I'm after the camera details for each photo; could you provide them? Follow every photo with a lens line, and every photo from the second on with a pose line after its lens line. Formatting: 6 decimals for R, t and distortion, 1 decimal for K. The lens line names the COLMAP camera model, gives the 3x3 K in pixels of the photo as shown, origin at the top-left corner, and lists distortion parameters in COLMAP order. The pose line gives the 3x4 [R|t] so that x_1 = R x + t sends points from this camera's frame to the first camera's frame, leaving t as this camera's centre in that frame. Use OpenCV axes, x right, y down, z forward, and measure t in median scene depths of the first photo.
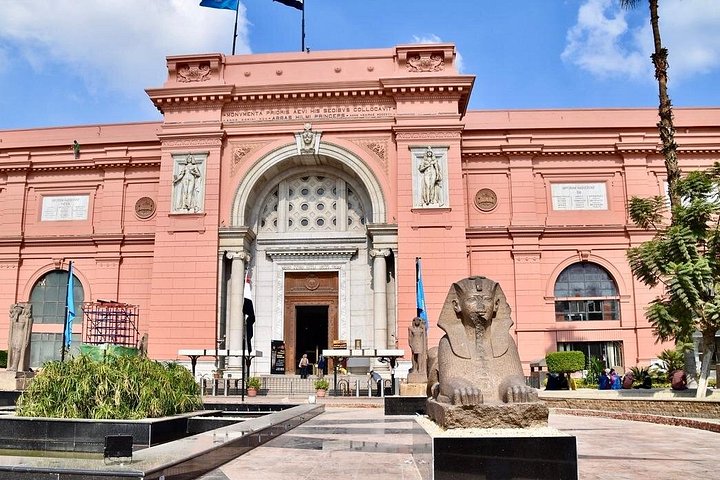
lens RADIAL K [[579.1, 0, 337.3], [0, 579.1, 268.8], [0, 0, 1]] dist [-0.079349, 0.001631]
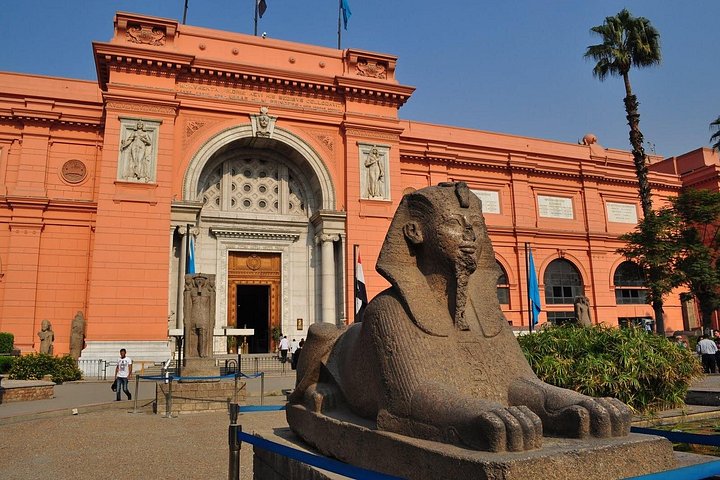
lens RADIAL K [[564.9, 0, 360.0], [0, 564.9, 240.0], [0, 0, 1]] dist [-0.075986, -0.004097]
pose [[0.906768, 0.059736, 0.417377, -0.299437], [-0.052072, 0.998201, -0.029736, 0.004289], [-0.418402, 0.005229, 0.908247, 0.023782]]
